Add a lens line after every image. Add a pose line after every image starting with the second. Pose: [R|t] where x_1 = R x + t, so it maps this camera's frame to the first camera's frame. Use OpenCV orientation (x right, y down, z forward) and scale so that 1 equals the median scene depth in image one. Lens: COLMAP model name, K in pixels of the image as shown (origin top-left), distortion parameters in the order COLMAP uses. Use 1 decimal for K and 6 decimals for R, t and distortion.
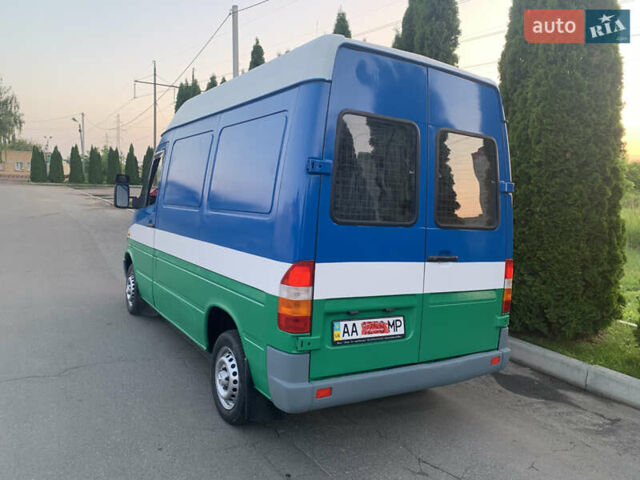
lens RADIAL K [[486.3, 0, 319.6], [0, 486.3, 220.6], [0, 0, 1]] dist [-0.008322, -0.005390]
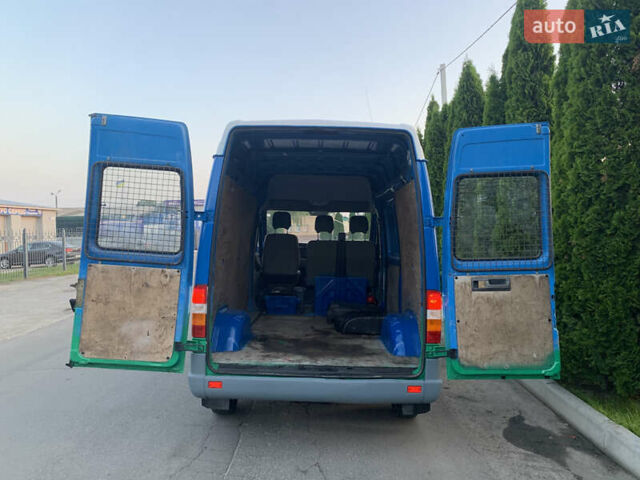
lens RADIAL K [[493.7, 0, 322.1], [0, 493.7, 220.9], [0, 0, 1]] dist [0.010005, 0.000073]
pose [[0.847426, -0.072065, -0.525999, 0.916296], [0.014429, 0.993505, -0.112870, 0.058604], [0.530717, 0.088060, 0.842962, -0.030367]]
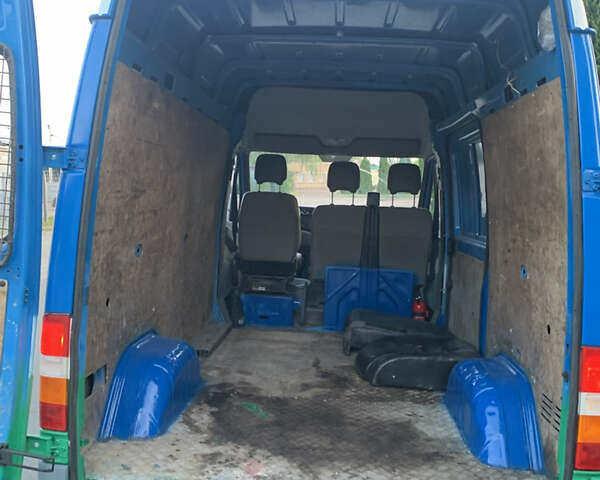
lens RADIAL K [[623.2, 0, 300.0], [0, 623.2, 240.0], [0, 0, 1]] dist [0.133581, -0.354695]
pose [[0.810234, 0.009654, -0.586027, 0.615279], [-0.011282, 0.999936, 0.000875, -0.014123], [0.585998, 0.005902, 0.810291, 0.470399]]
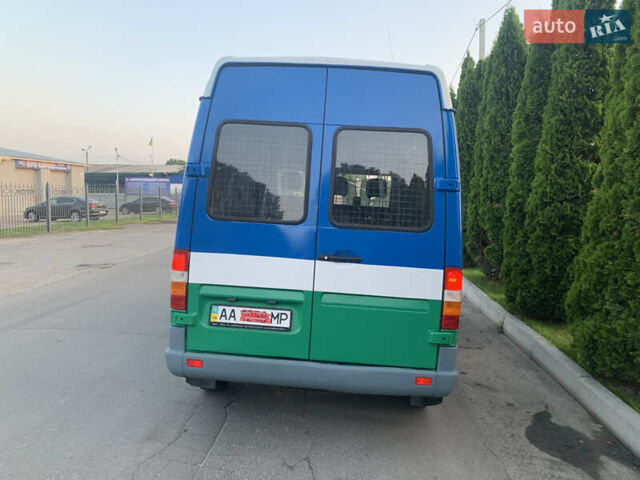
lens RADIAL K [[495.8, 0, 320.8], [0, 495.8, 228.8], [0, 0, 1]] dist [0.009216, -0.006937]
pose [[0.819084, 0.006388, -0.573638, 0.855697], [-0.025573, 0.999351, -0.025385, 0.048083], [0.573103, 0.035462, 0.818716, 0.167062]]
